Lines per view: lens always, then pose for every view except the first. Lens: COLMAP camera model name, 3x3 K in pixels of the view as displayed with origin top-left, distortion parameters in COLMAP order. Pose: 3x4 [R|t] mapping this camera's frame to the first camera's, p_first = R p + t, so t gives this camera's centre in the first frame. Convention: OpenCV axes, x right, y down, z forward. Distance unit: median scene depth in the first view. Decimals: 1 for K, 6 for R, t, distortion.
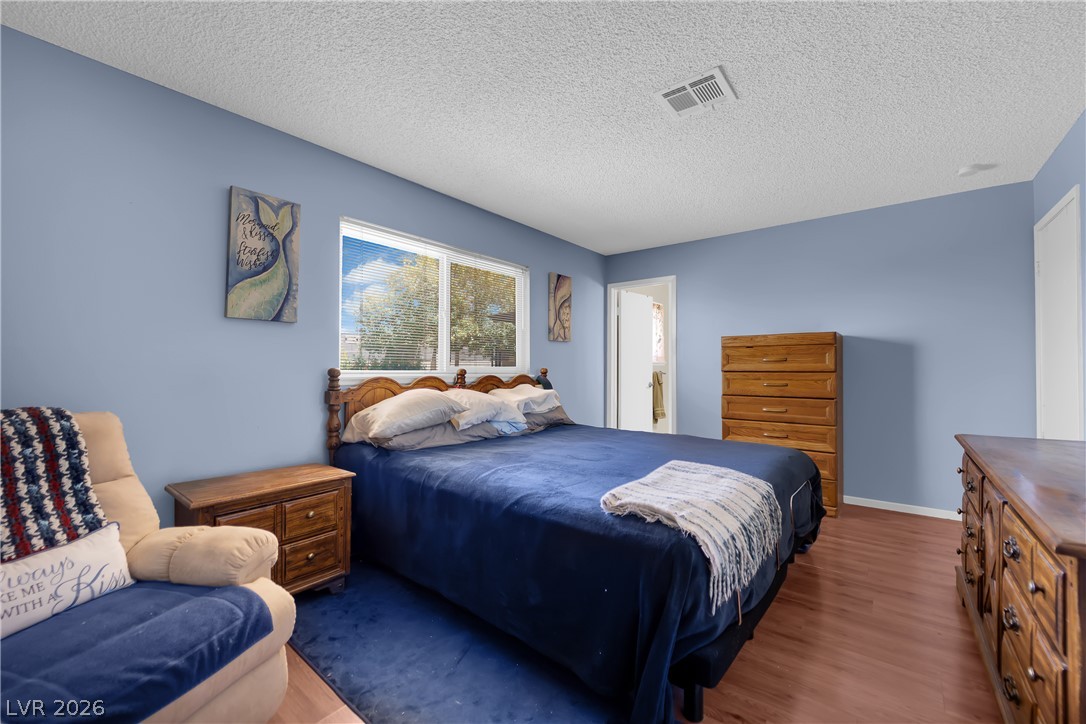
lens RADIAL K [[439.3, 0, 543.0], [0, 439.3, 362.0], [0, 0, 1]] dist [-0.001828, -0.006846]
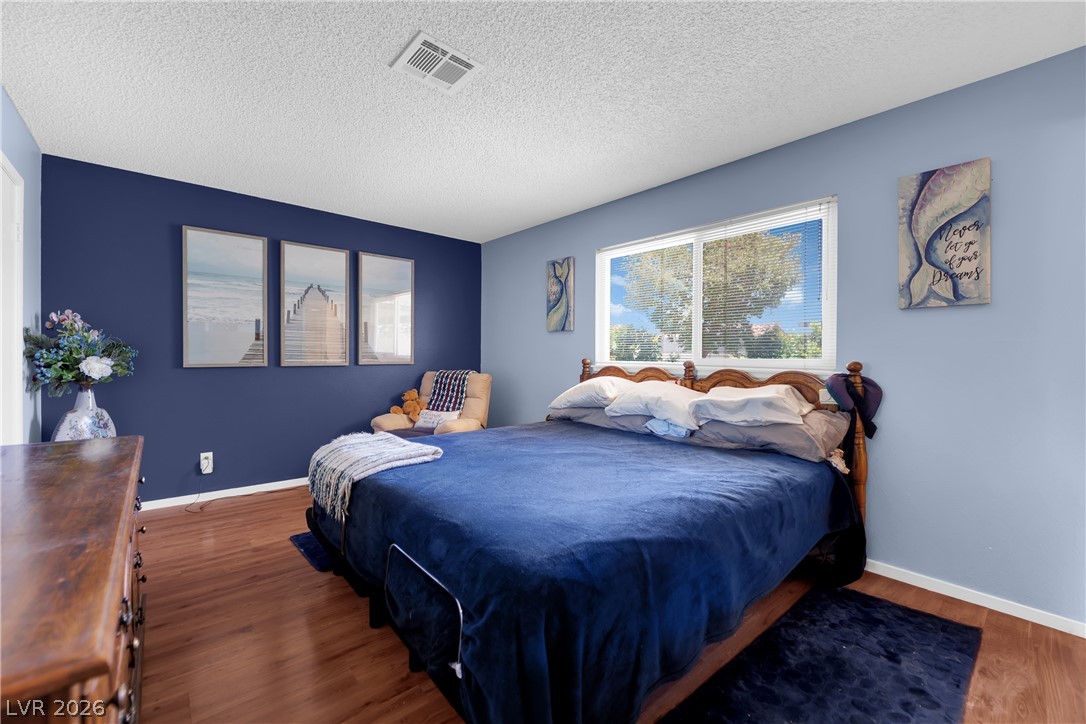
lens RADIAL K [[439.3, 0, 543.0], [0, 439.3, 362.0], [0, 0, 1]] dist [-0.001828, -0.006846]
pose [[-0.161301, 0.004123, -0.986897, 0.857312], [0.000745, 0.999991, 0.004056, 0.016409], [0.986905, -0.000081, -0.161303, 0.950653]]
